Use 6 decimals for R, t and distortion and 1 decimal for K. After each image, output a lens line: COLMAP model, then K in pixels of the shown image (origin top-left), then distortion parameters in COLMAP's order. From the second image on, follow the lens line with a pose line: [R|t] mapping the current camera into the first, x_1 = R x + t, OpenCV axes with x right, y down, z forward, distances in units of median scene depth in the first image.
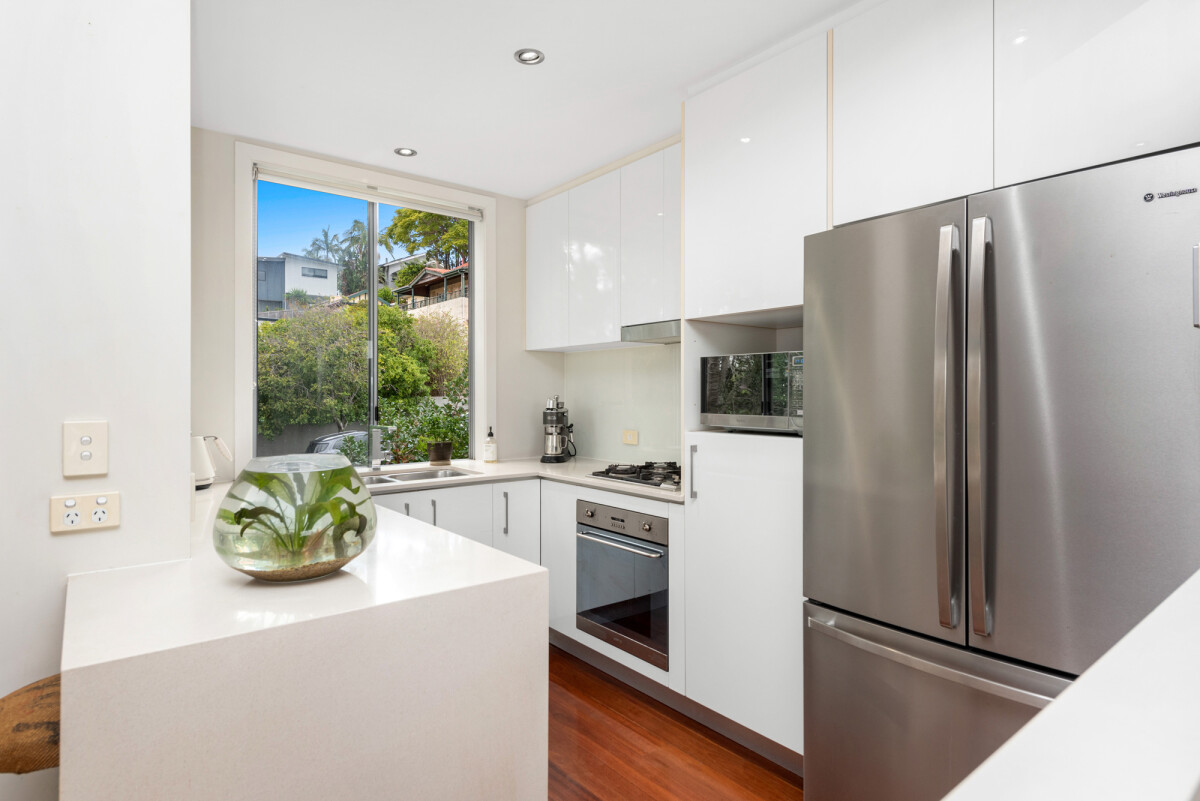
lens RADIAL K [[658.9, 0, 597.2], [0, 658.9, 399.8], [0, 0, 1]] dist [-0.001604, -0.000114]
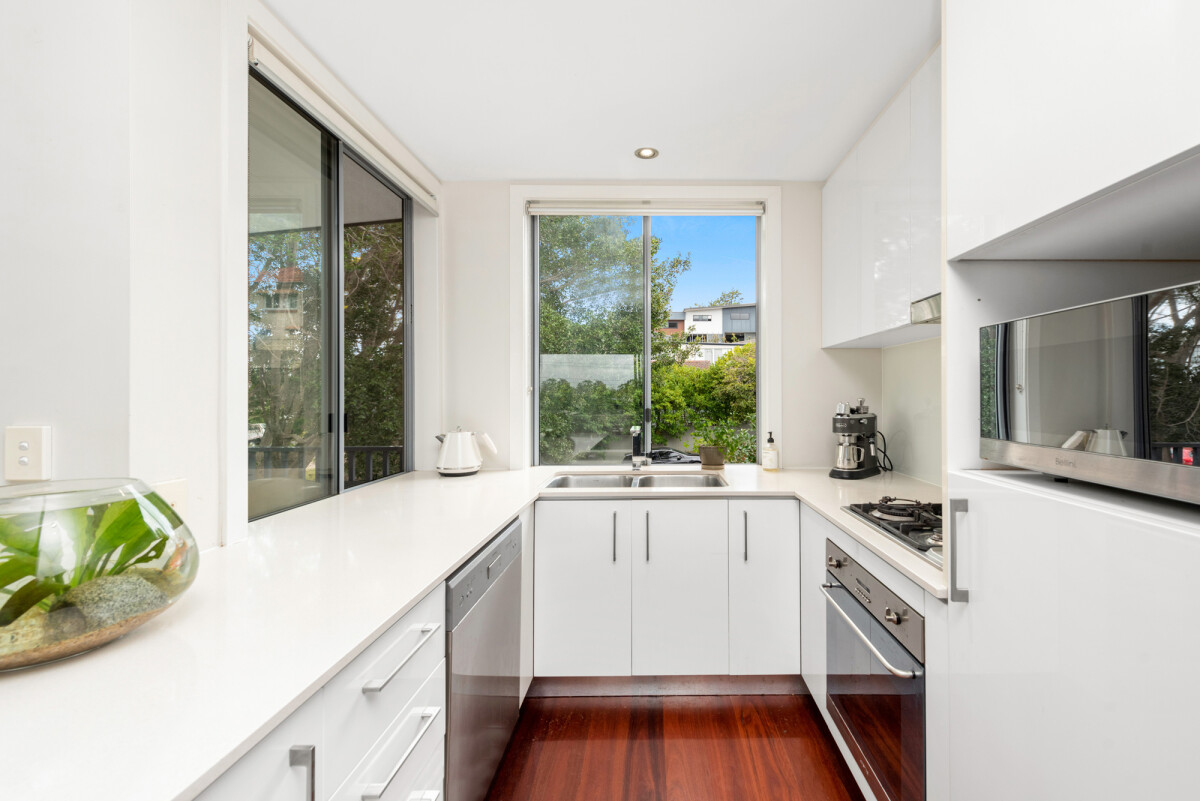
lens RADIAL K [[486.3, 0, 609.9], [0, 486.3, 393.0], [0, 0, 1]] dist [-0.001338, -0.000042]
pose [[0.747333, -0.001076, -0.664449, 0.122043], [-0.008141, 0.999909, -0.010776, -0.004757], [0.664400, 0.013462, 0.747256, 0.333089]]
